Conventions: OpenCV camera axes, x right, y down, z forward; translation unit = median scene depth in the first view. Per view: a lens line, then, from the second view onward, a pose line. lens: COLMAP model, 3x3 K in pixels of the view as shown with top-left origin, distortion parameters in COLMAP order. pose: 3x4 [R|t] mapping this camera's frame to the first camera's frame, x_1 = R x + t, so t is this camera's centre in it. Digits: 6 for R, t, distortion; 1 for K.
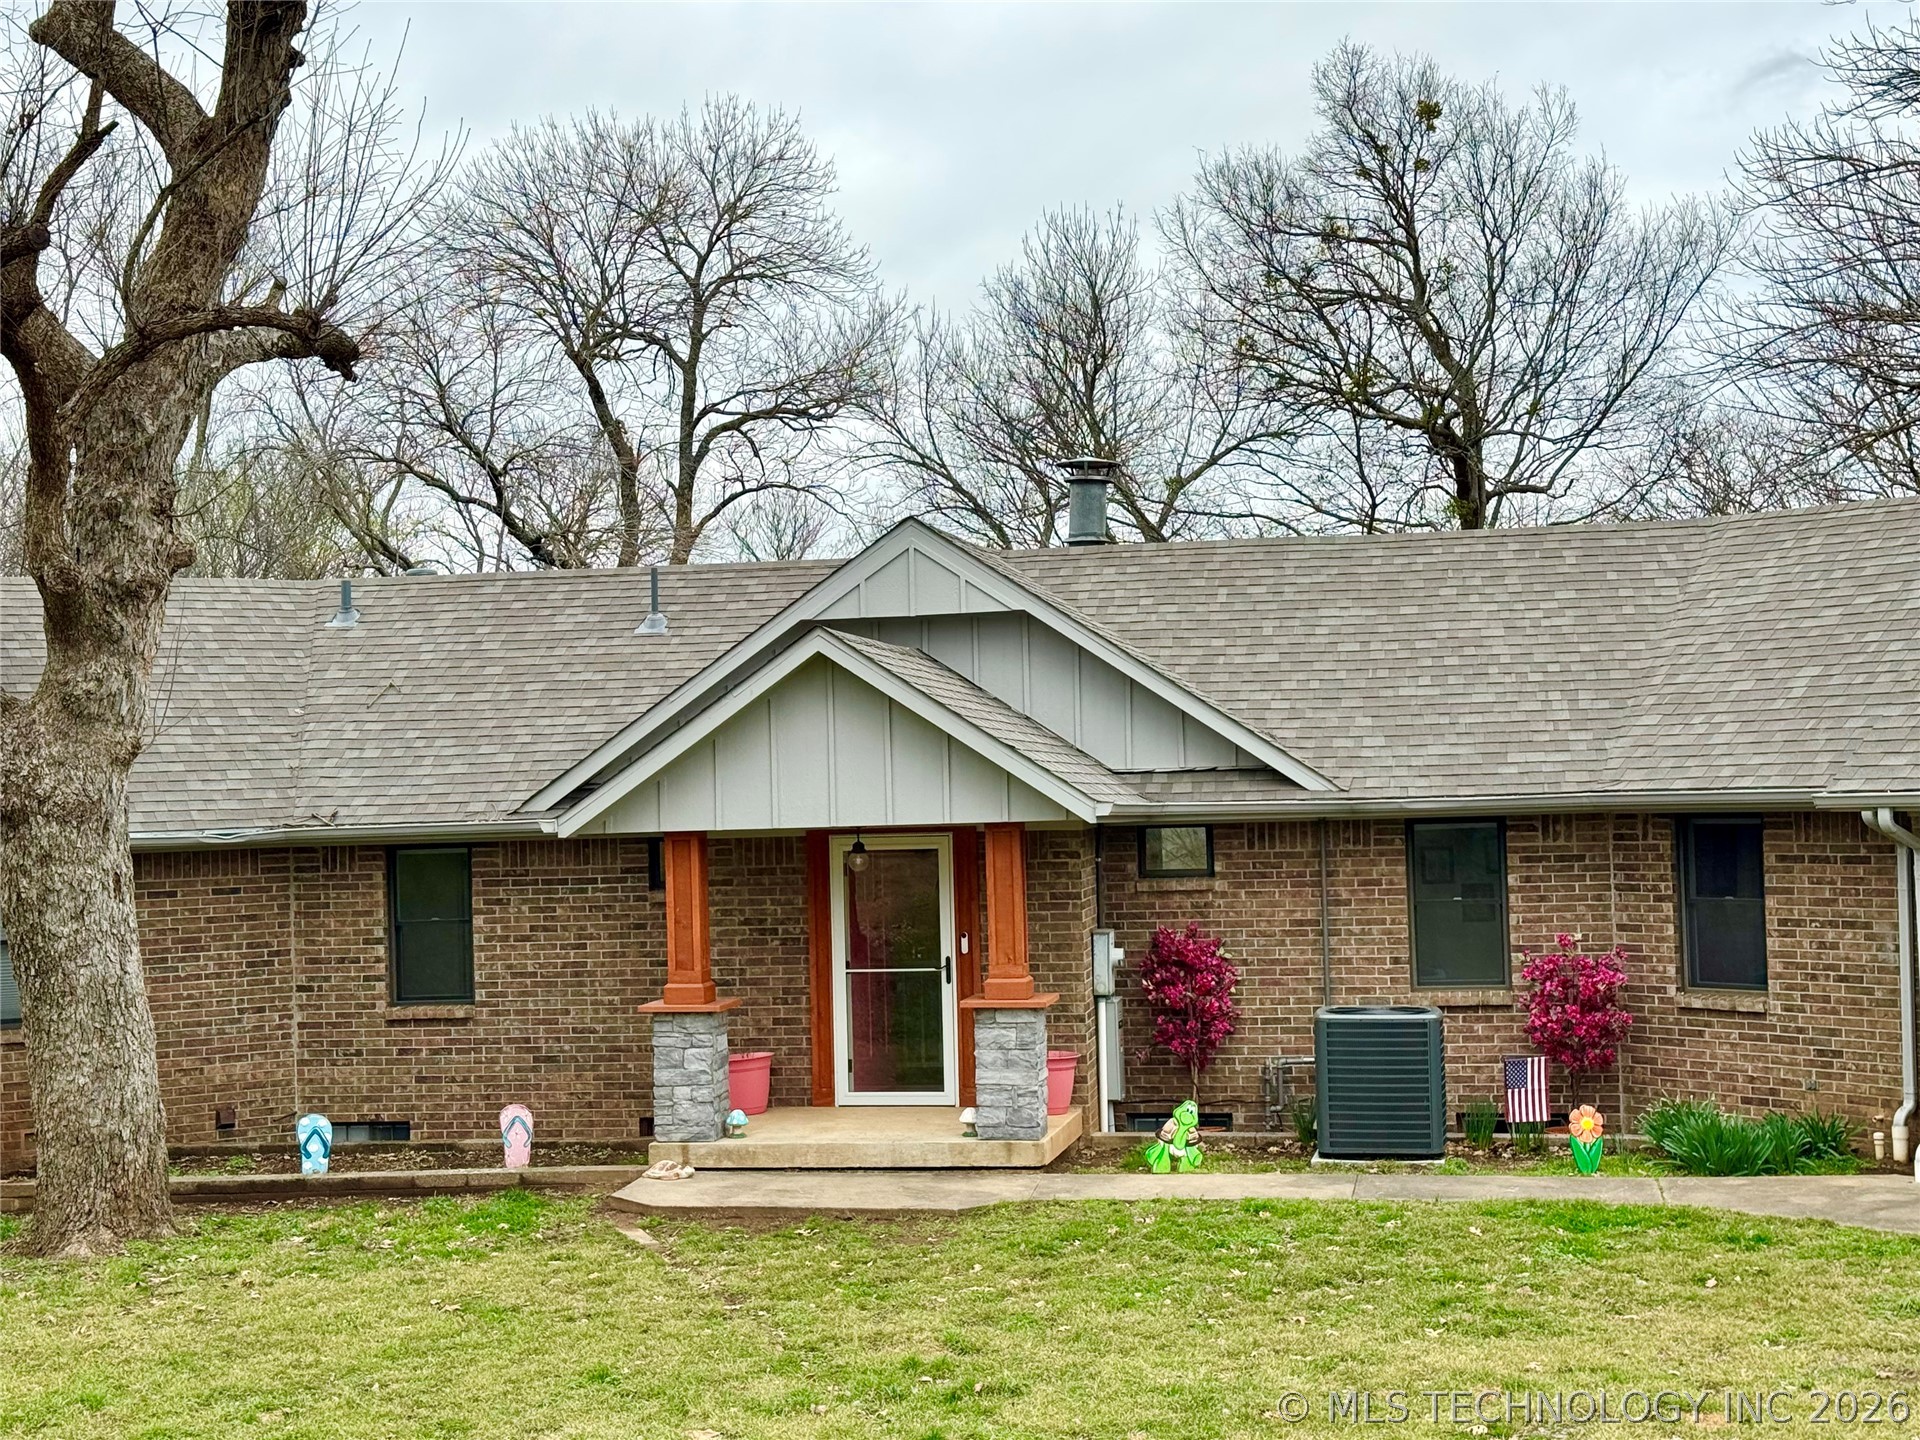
lens RADIAL K [[2704.9, 0, 968.5], [0, 2704.9, 735.3], [0, 0, 1]] dist [0.192226, -0.345886]
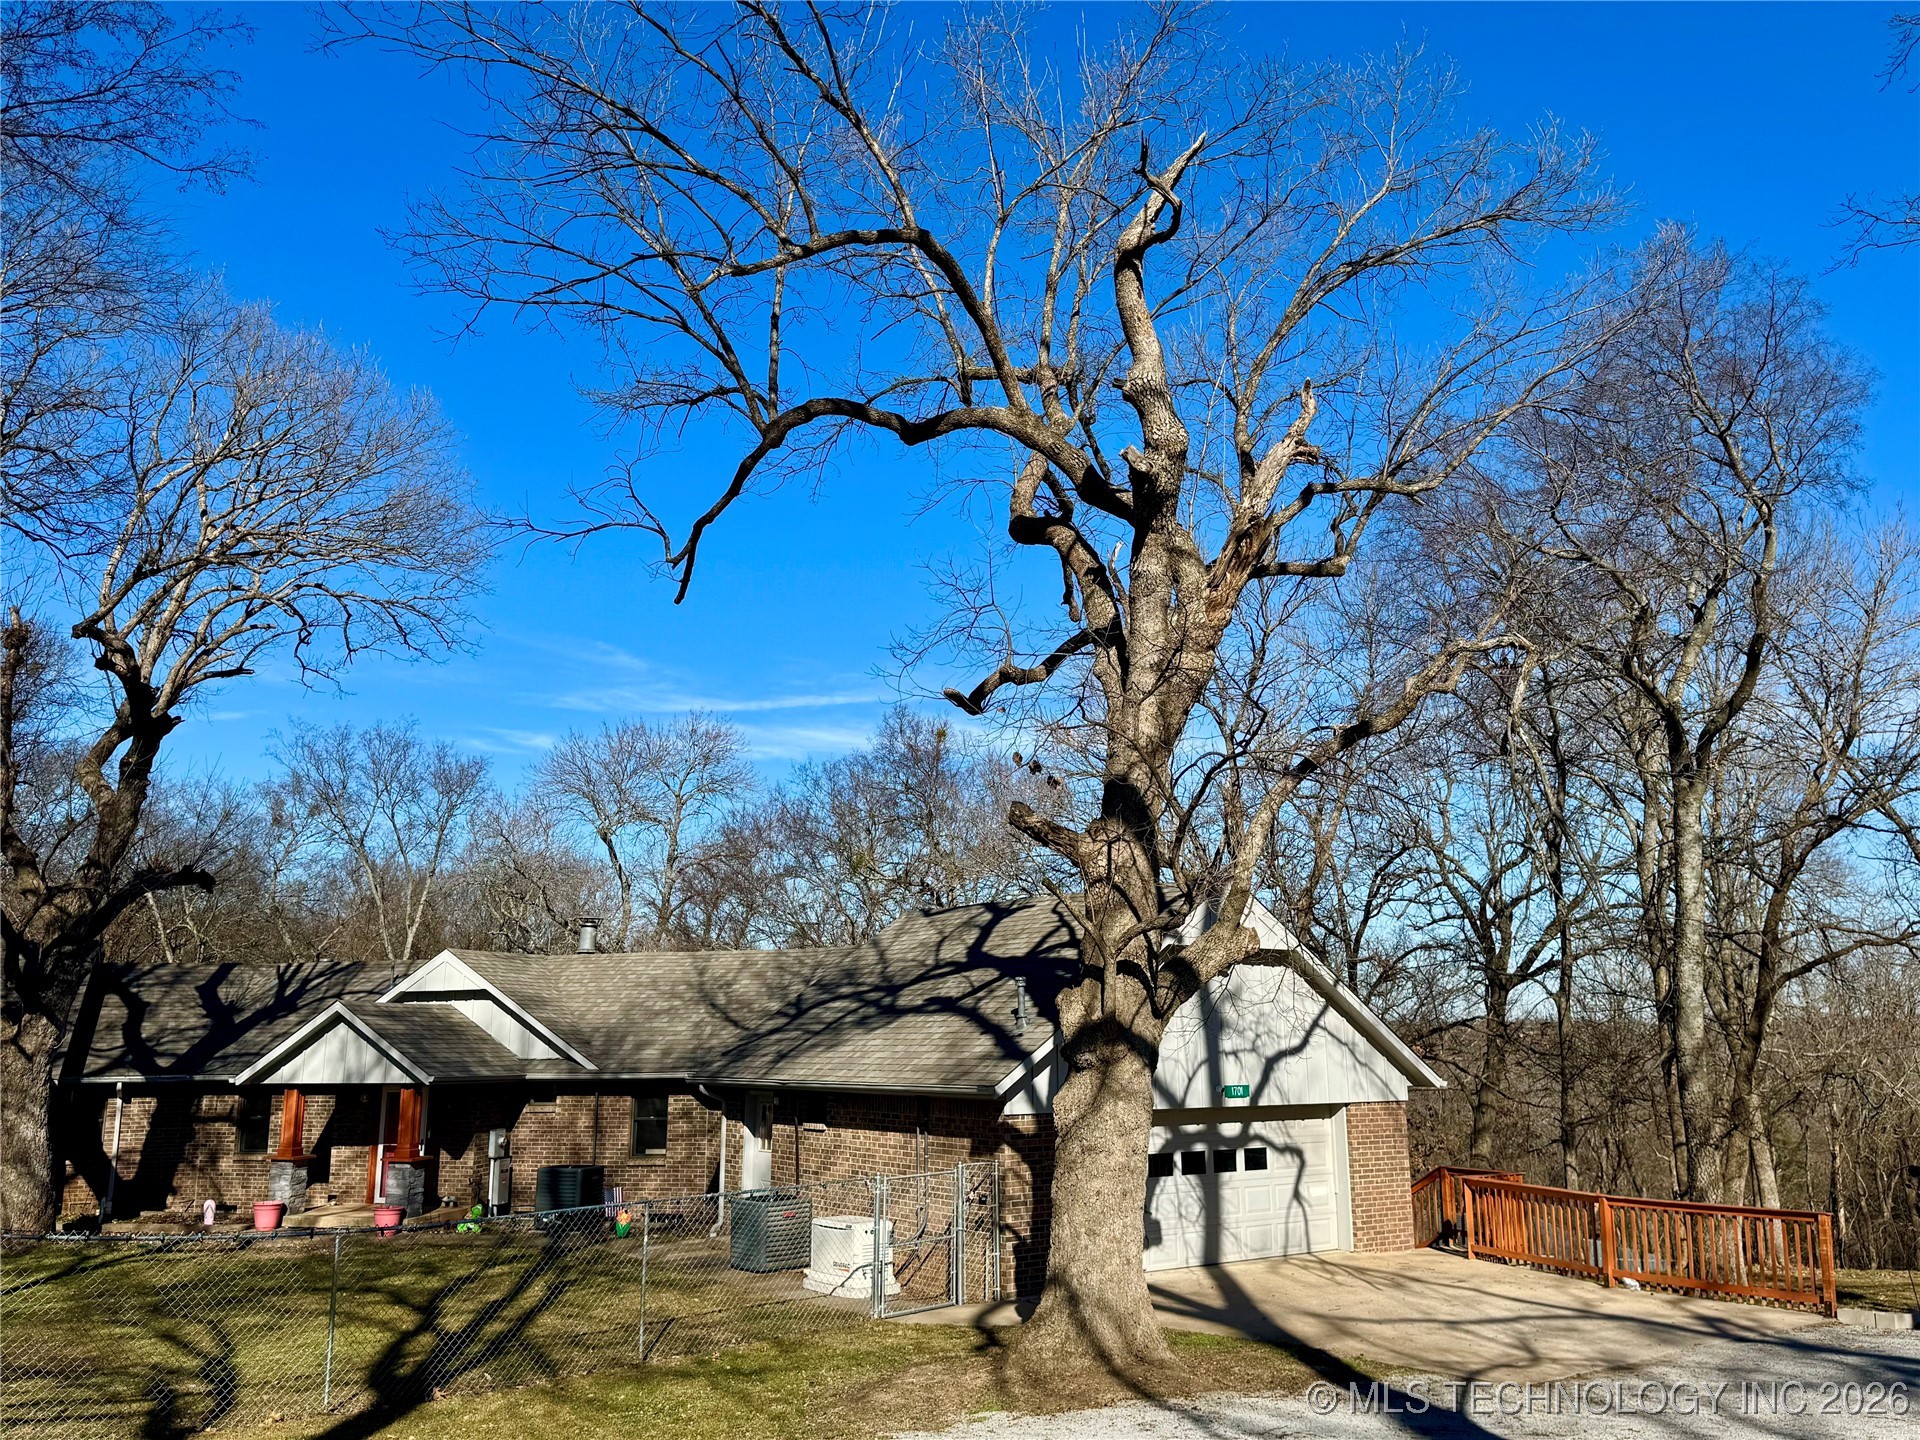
lens RADIAL K [[1530.5, 0, 969.8], [0, 1530.5, 714.2], [0, 0, 1]] dist [0.163780, -0.291127]
pose [[0.996326, 0.006226, -0.085413, 0.588361], [-0.021784, 0.982975, -0.182445, -0.045396], [0.082823, 0.183636, 0.979499, -0.373807]]
